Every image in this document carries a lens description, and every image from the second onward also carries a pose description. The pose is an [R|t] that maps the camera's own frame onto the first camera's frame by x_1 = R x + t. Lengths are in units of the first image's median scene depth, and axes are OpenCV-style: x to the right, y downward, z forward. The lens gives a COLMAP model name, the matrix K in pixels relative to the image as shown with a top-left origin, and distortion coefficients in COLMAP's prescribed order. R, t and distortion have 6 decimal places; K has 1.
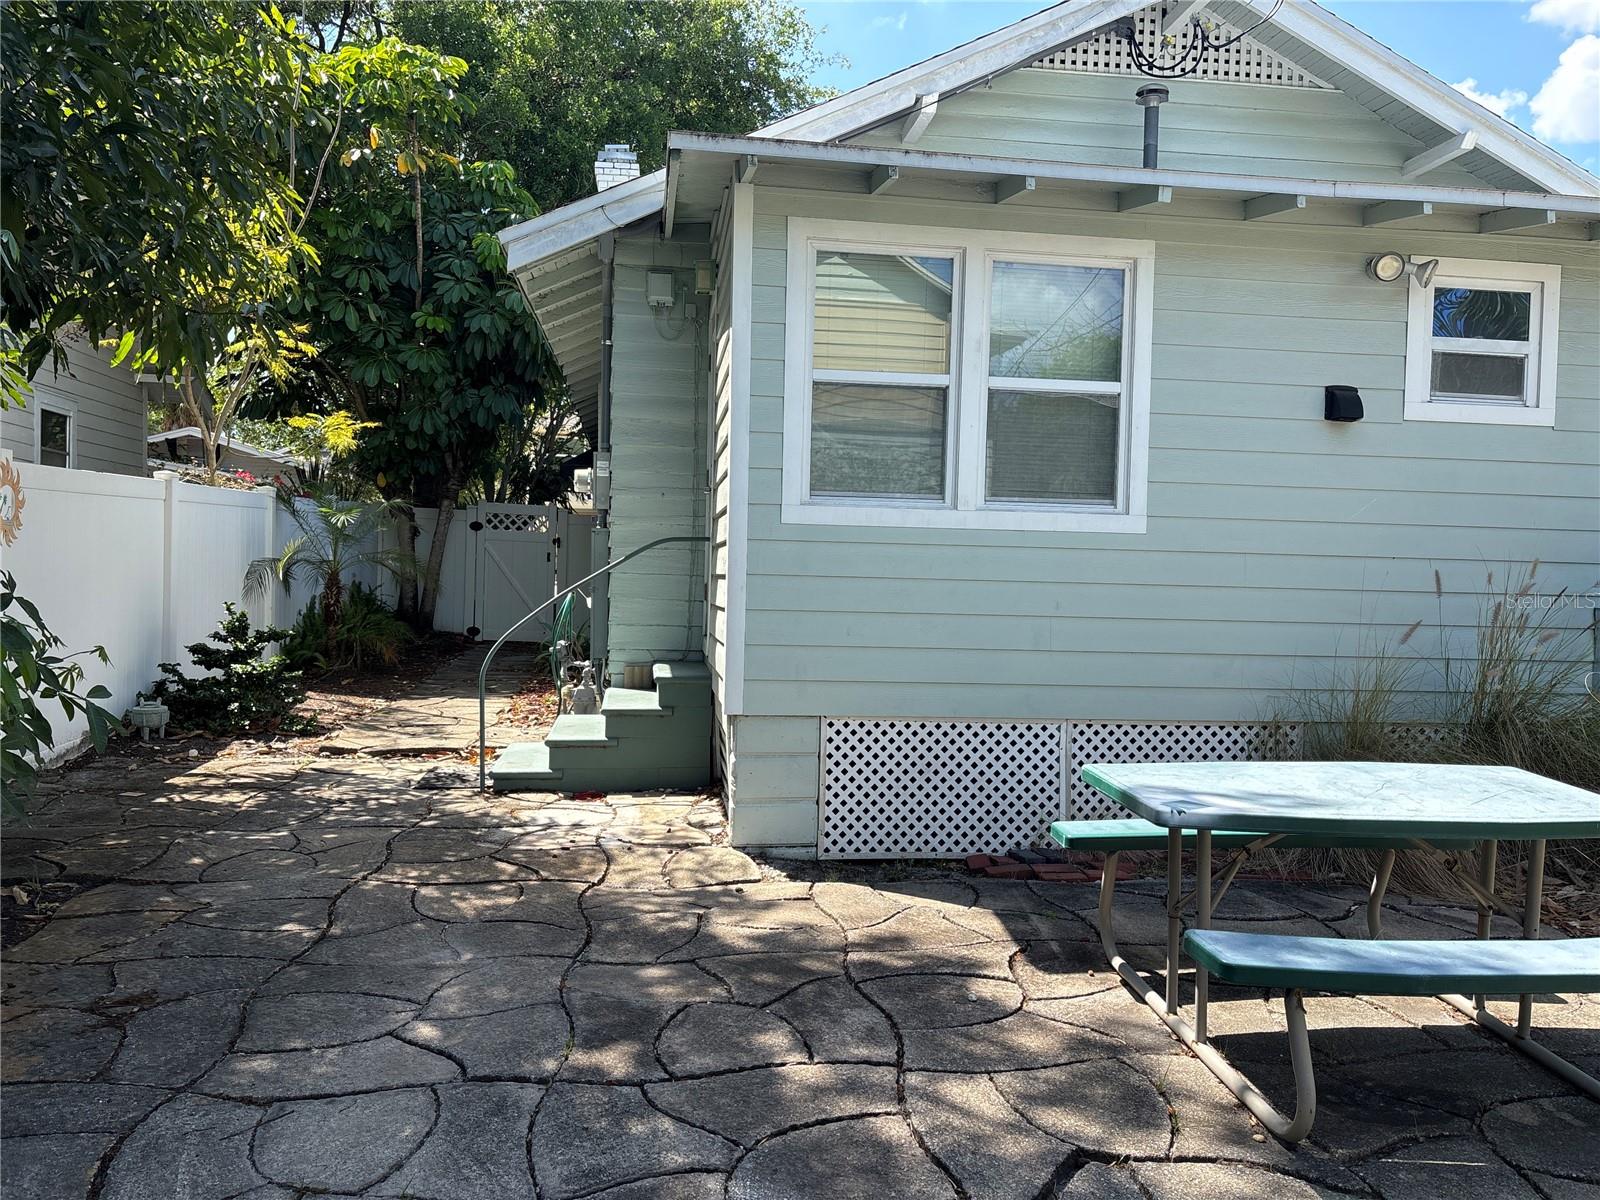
lens RADIAL K [[1187.5, 0, 800.0], [0, 1187.5, 600.0], [0, 0, 1]] dist [0.023159, -0.005988]
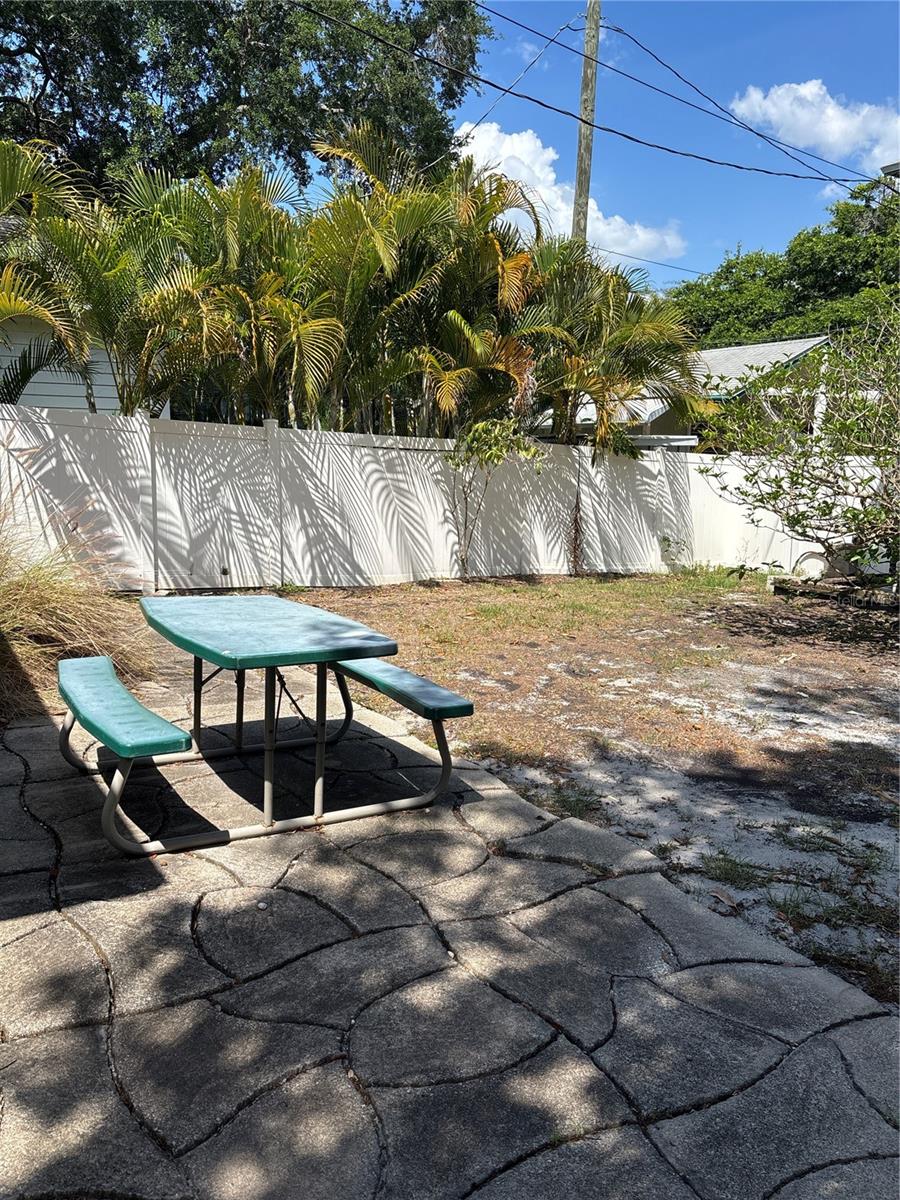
lens RADIAL K [[890.6, 0, 450.0], [0, 890.6, 600.0], [0, 0, 1]] dist [0.023159, -0.005988]
pose [[-0.401012, -0.170995, 0.899972, -0.607796], [0.009216, 0.981622, 0.190614, -0.070339], [-0.916027, 0.084732, -0.392066, 1.231078]]
